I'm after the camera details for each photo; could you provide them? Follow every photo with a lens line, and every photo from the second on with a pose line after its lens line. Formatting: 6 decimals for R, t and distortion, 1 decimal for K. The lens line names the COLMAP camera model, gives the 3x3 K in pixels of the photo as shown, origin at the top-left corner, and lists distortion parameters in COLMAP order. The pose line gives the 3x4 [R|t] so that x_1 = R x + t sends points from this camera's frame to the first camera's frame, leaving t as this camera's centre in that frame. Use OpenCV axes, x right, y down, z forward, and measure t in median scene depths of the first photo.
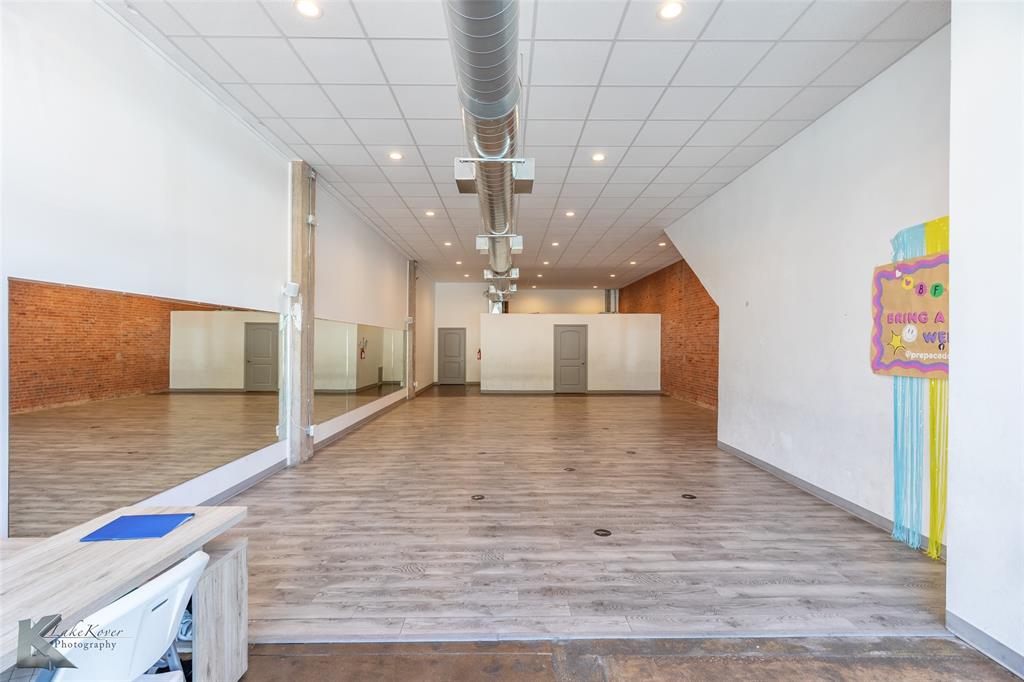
lens RADIAL K [[466.4, 0, 512.9], [0, 466.4, 343.7], [0, 0, 1]] dist [0.005494, 0.000340]
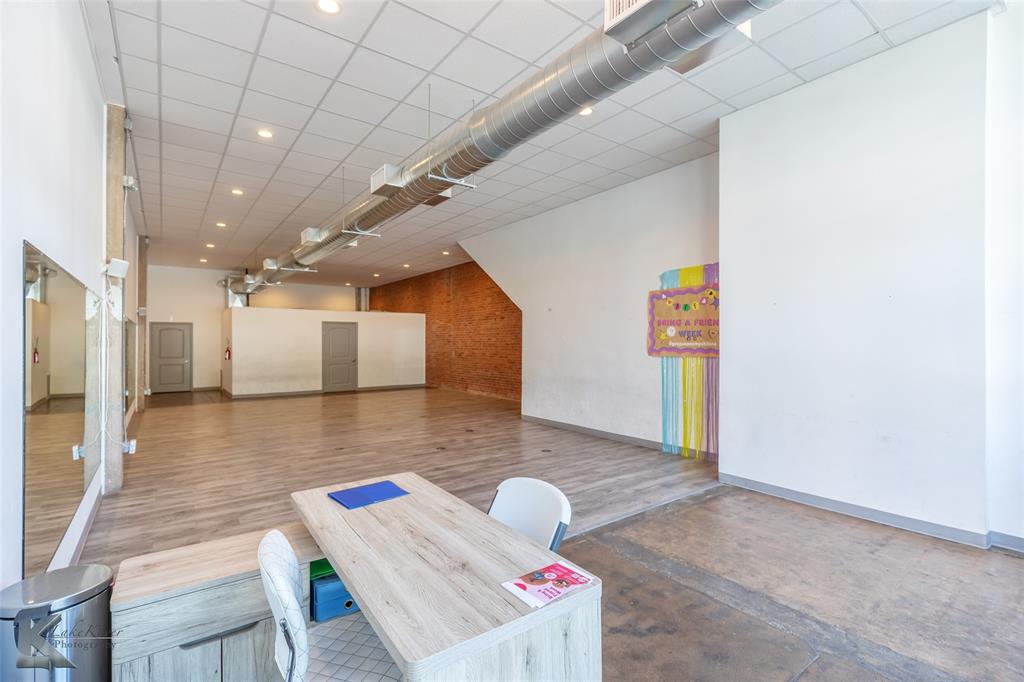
lens RADIAL K [[466.4, 0, 517.4], [0, 466.4, 340.1], [0, 0, 1]] dist [0.005494, 0.000340]
pose [[0.807975, 0.000567, 0.589217, -0.502755], [0.003216, 0.999980, -0.005371, 0.013675], [-0.589208, 0.006234, 0.807957, -0.045560]]
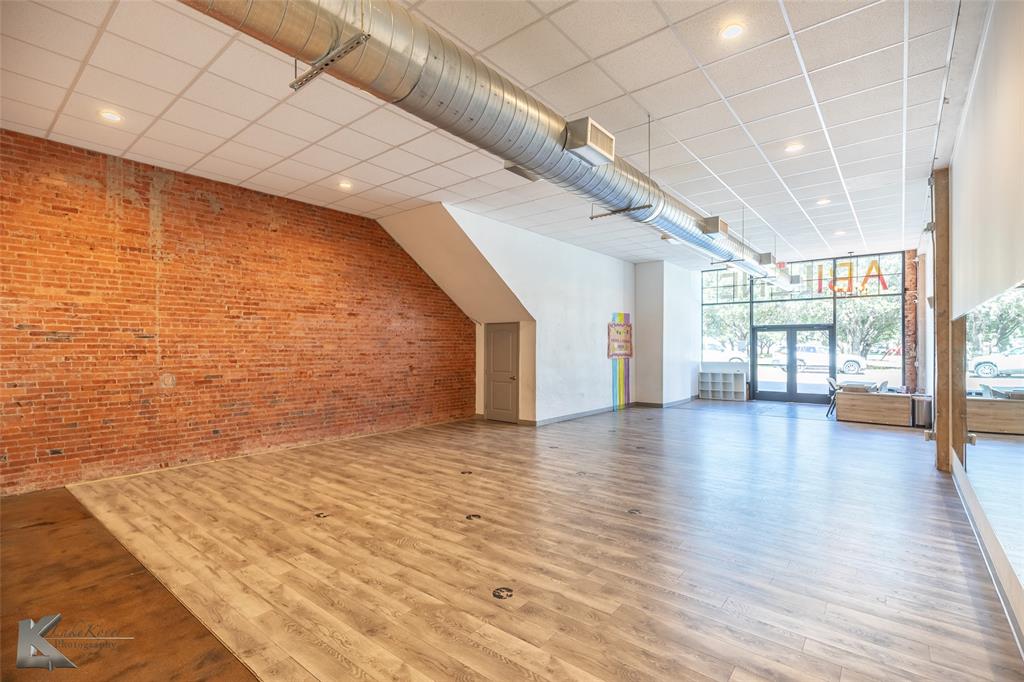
lens RADIAL K [[466.4, 0, 513.3], [0, 466.4, 343.4], [0, 0, 1]] dist [0.005494, 0.000340]
pose [[-0.760695, 0.002295, 0.649106, -0.579732], [-0.001774, 0.999983, -0.005614, -0.011434], [-0.649107, -0.005422, -0.760678, 3.165061]]
